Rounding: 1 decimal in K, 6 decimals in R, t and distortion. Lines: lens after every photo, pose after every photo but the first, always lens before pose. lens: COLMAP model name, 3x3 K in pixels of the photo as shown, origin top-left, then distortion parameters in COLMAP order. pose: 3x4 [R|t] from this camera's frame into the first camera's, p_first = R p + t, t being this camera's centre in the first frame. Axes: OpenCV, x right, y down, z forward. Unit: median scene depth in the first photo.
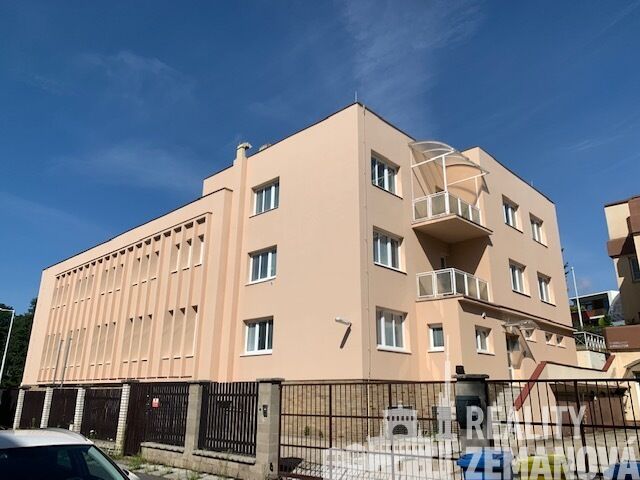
lens RADIAL K [[489.8, 0, 318.0], [0, 489.8, 243.1], [0, 0, 1]] dist [0.043340, -0.043456]
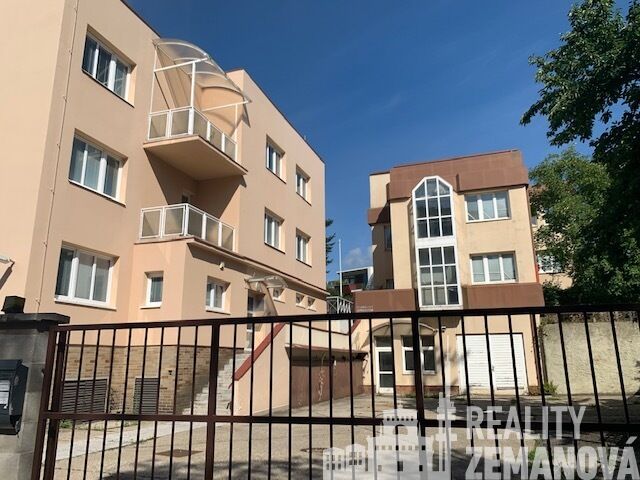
lens RADIAL K [[489.8, 0, 319.0], [0, 489.8, 239.6], [0, 0, 1]] dist [0.043340, -0.043456]
pose [[0.909655, 0.083417, 0.406903, 0.142035], [-0.104873, 0.994012, 0.030674, 0.058569], [-0.401907, -0.070576, 0.912956, 0.188081]]
